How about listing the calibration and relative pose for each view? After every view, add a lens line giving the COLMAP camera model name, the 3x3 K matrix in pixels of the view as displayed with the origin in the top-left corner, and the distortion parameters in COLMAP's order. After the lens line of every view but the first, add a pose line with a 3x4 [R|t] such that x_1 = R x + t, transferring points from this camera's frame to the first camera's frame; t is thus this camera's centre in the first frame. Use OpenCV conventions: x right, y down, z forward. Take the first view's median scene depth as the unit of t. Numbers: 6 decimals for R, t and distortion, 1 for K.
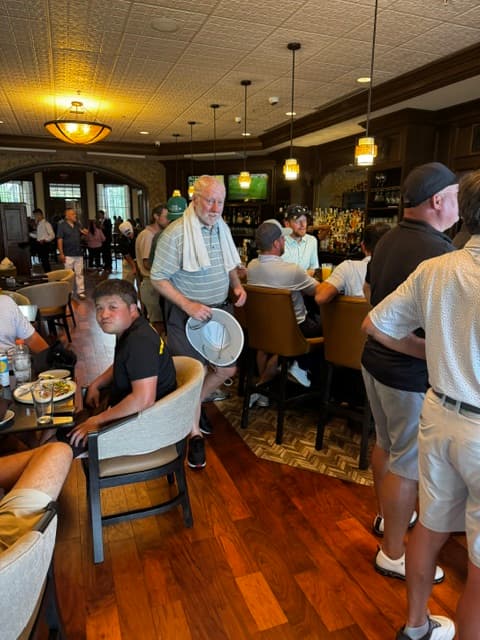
lens RADIAL K [[457.5, 0, 238.3], [0, 457.5, 327.3], [0, 0, 1]] dist [0.027217, -0.000751]
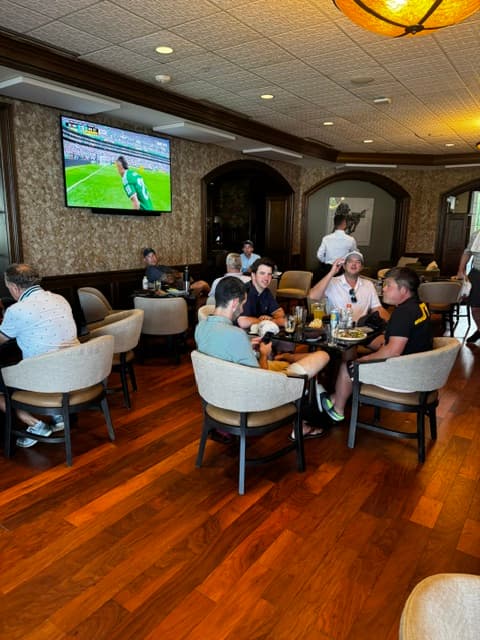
lens RADIAL K [[457.5, 0, 238.3], [0, 457.5, 327.3], [0, 0, 1]] dist [0.027217, -0.000751]
pose [[0.574464, 0.177608, -0.799028, 0.664274], [-0.191524, 0.978243, 0.079748, 0.059715], [0.795807, 0.107221, 0.595982, -0.276370]]
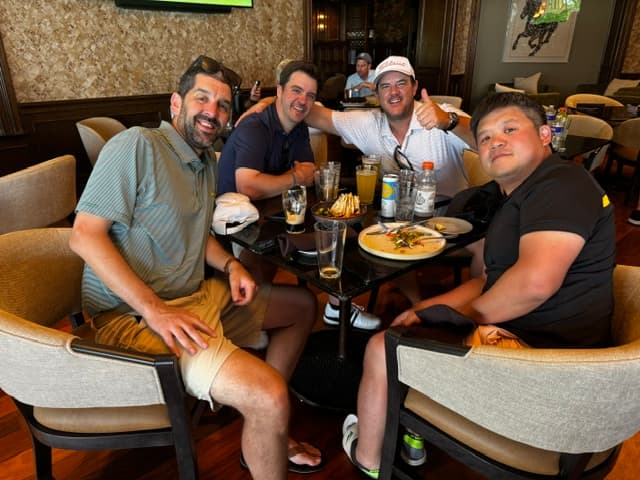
lens RADIAL K [[431.5, 0, 320.0], [0, 431.5, 240.0], [0, 0, 1]] dist [-0.003360, -0.000699]
pose [[0.363111, 0.359713, -0.859510, 0.070413], [-0.195424, 0.931356, 0.307222, -0.031373], [0.911021, 0.056413, 0.408482, 0.652306]]
